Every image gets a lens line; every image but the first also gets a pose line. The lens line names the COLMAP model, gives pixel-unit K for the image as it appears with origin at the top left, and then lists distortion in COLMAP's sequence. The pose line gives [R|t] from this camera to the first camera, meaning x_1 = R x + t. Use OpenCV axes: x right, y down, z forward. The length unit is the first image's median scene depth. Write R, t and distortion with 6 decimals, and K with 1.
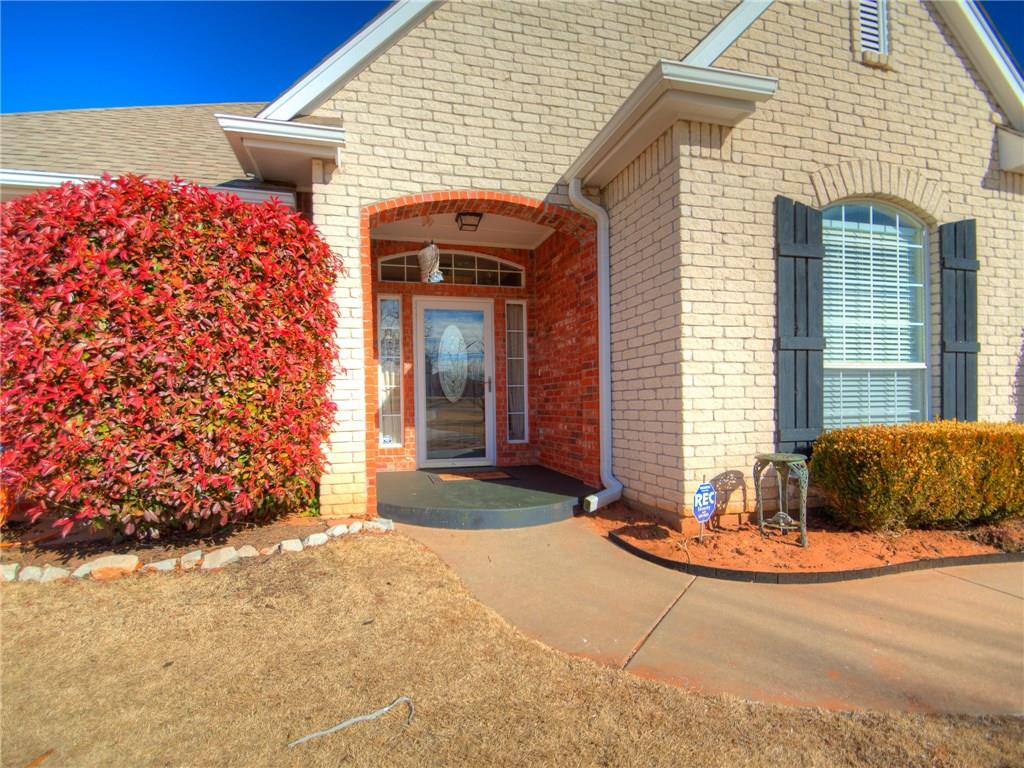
lens RADIAL K [[519.8, 0, 507.8], [0, 519.8, 400.9], [0, 0, 1]] dist [-0.009678, -0.000732]
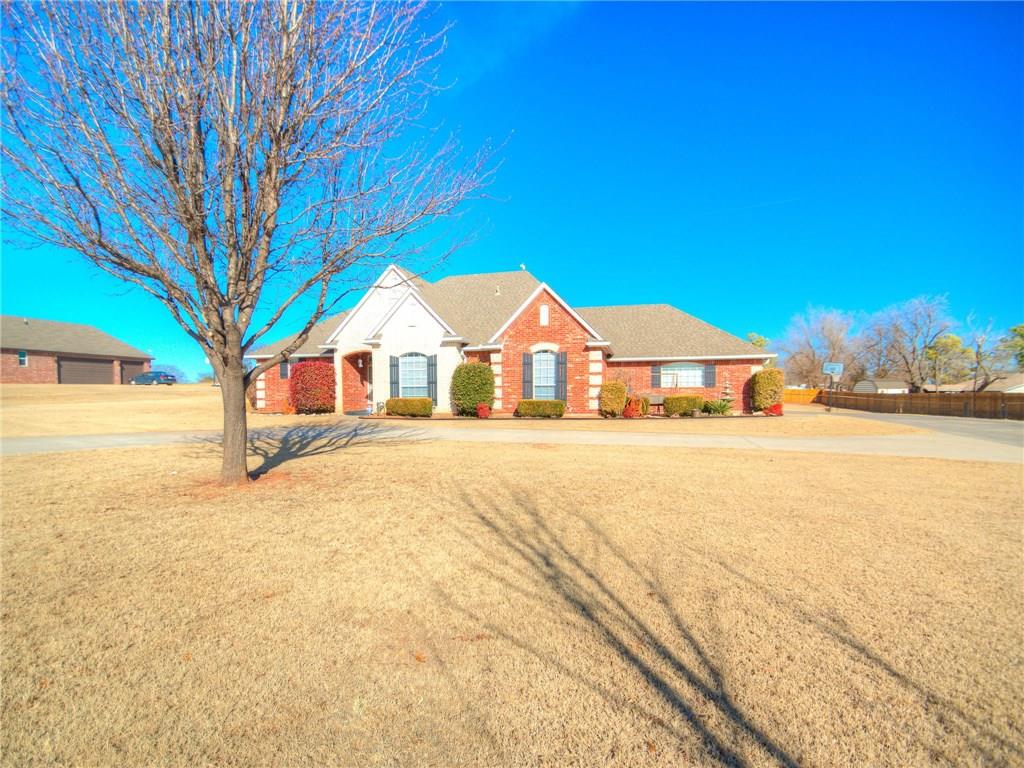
lens RADIAL K [[519.8, 0, 508.2], [0, 519.8, 391.2], [0, 0, 1]] dist [-0.009678, -0.000732]
pose [[0.866013, 0.007693, -0.499962, 3.960708], [-0.003737, 0.999953, 0.008913, -0.067612], [0.500007, -0.005850, 0.866002, -2.849384]]
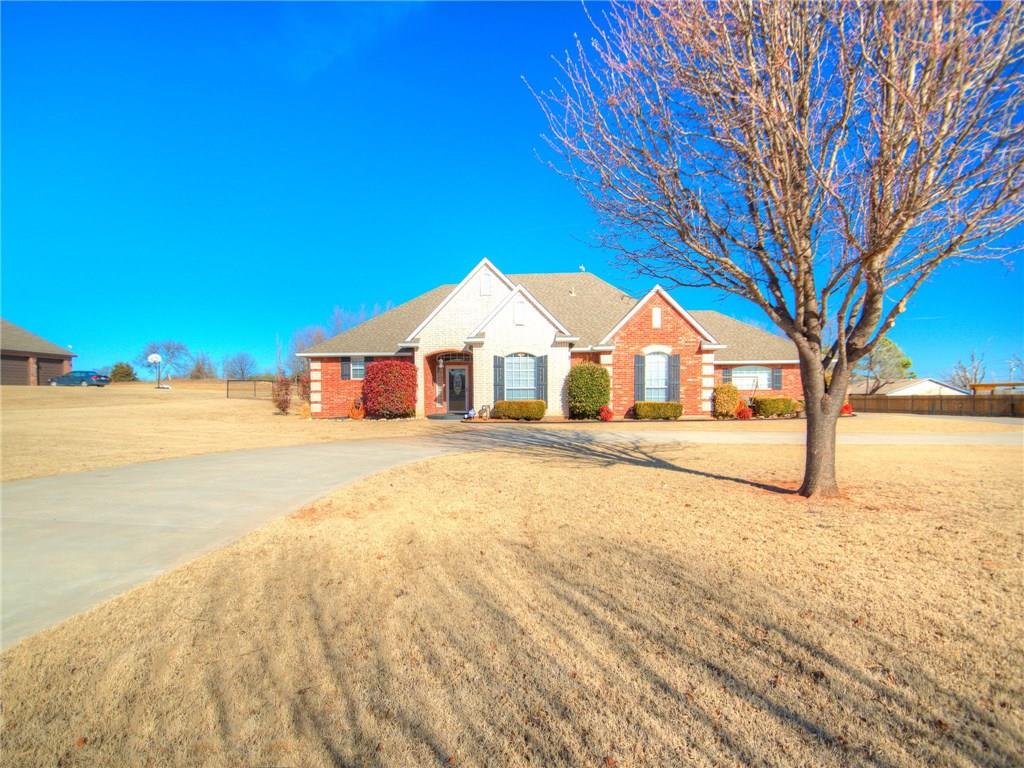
lens RADIAL K [[519.8, 0, 509.7], [0, 519.8, 393.5], [0, 0, 1]] dist [-0.009678, -0.000732]
pose [[0.950026, 0.006041, -0.312112, 2.081867], [-0.004500, 0.999974, 0.005658, -0.044384], [0.312138, -0.003971, 0.950029, -3.513681]]
